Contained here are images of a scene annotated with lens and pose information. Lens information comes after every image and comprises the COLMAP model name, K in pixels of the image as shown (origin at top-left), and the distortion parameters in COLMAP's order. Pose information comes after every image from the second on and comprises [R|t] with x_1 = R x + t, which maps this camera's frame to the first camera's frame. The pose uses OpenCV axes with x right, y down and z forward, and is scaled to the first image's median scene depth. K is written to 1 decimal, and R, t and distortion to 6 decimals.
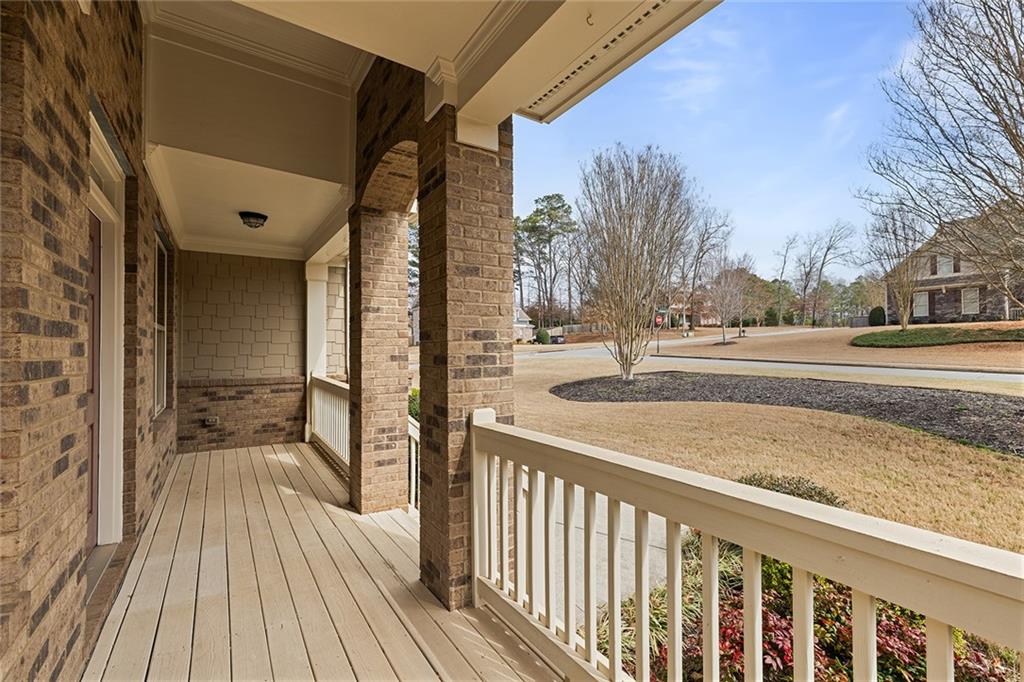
lens RADIAL K [[458.8, 0, 509.7], [0, 458.8, 346.1], [0, 0, 1]] dist [0.012673, -0.000123]
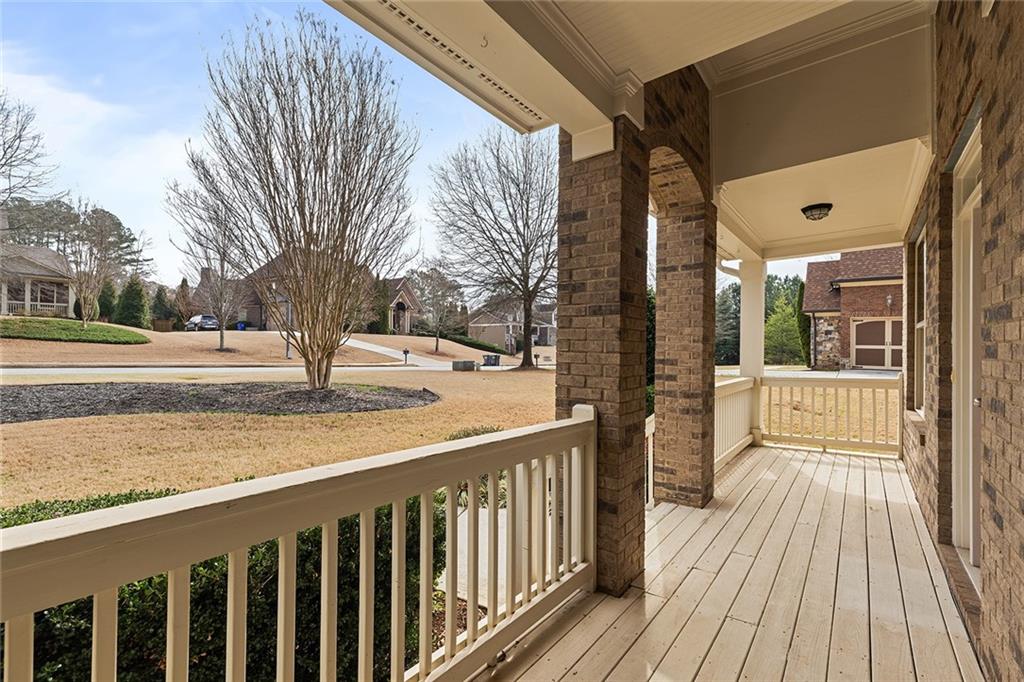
lens RADIAL K [[458.8, 0, 508.3], [0, 458.8, 340.6], [0, 0, 1]] dist [0.012673, -0.000123]
pose [[-0.342363, 0.007135, 0.939541, -1.191119], [-0.013727, 0.999826, -0.012595, 0.006551], [-0.939467, -0.017209, -0.342206, 1.835395]]
